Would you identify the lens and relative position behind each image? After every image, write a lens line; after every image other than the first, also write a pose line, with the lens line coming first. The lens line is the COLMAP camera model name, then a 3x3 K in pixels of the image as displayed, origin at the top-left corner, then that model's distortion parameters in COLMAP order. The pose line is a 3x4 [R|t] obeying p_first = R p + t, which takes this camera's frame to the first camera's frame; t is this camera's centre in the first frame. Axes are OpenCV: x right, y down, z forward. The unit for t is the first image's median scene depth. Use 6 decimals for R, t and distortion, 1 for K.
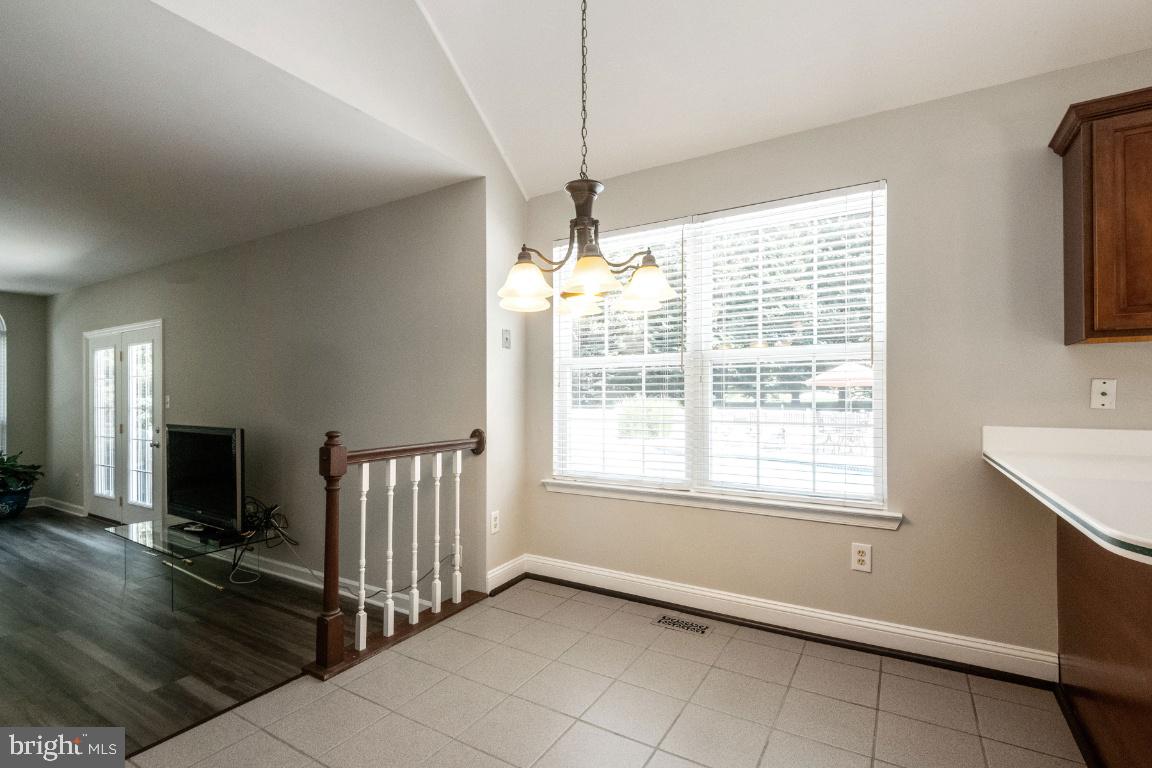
lens RADIAL K [[533.9, 0, 574.7], [0, 533.9, 392.3], [0, 0, 1]] dist [0.023221, -0.010149]
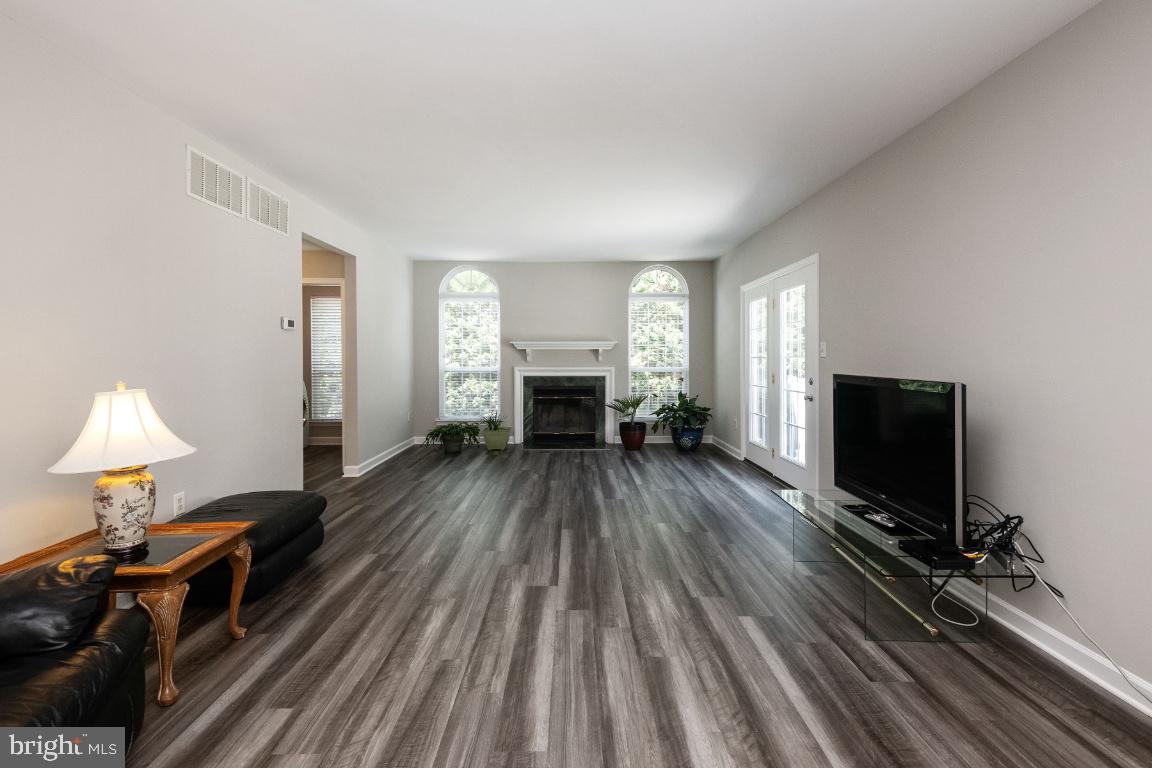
lens RADIAL K [[528.2, 0, 577.5], [0, 528.2, 362.3], [0, 0, 1]] dist [0.024360, -0.000518]
pose [[0.530998, 0.013147, -0.847271, -0.281450], [0.003532, 0.999837, 0.017728, 0.026381], [0.847365, -0.012406, 0.530865, 0.251642]]
